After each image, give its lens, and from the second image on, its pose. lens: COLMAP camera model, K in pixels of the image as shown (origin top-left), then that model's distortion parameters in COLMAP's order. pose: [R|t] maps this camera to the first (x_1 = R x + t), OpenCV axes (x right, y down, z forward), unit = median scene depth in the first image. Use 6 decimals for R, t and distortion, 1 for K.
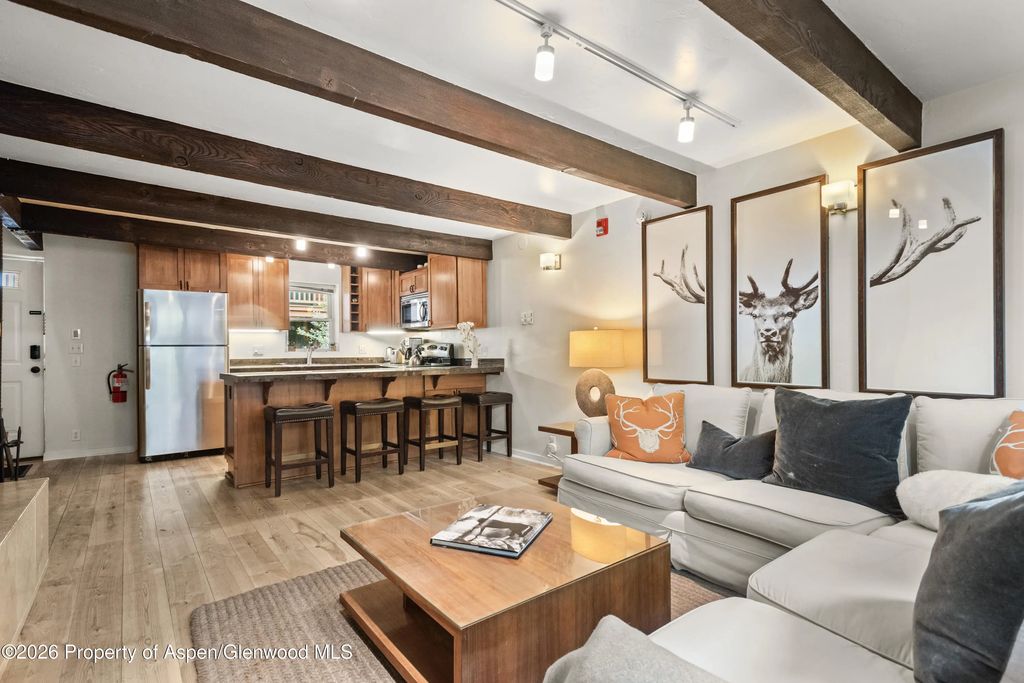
lens RADIAL K [[486.8, 0, 520.1], [0, 486.8, 350.1], [0, 0, 1]] dist [0.016939, -0.000436]
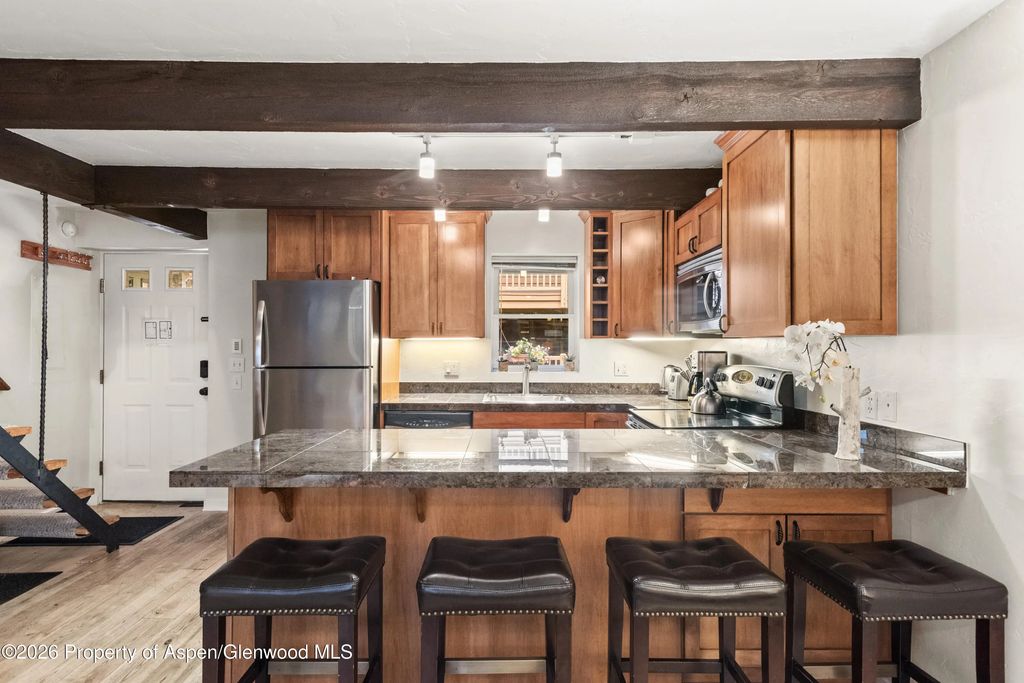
lens RADIAL K [[550.2, 0, 514.0], [0, 550.2, 343.6], [0, 0, 1]] dist [0.007684, 0.000239]
pose [[0.779581, 0.009931, -0.626223, -0.037625], [-0.007389, 0.999951, 0.006659, -0.043035], [0.626258, -0.000565, 0.779616, 0.576812]]
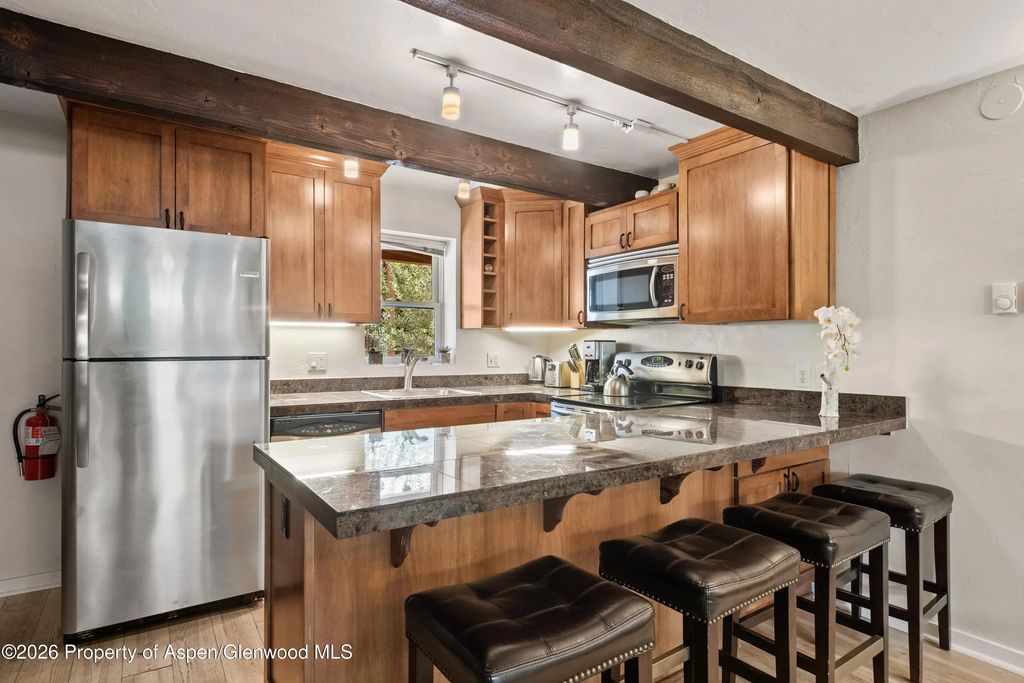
lens RADIAL K [[542.4, 0, 515.5], [0, 542.4, 346.8], [0, 0, 1]] dist [0.002314, -0.001775]
pose [[0.996927, 0.012062, -0.077408, -0.329354], [-0.012061, 0.999927, 0.000485, -0.021626], [0.077409, 0.000450, 0.996999, 0.520809]]
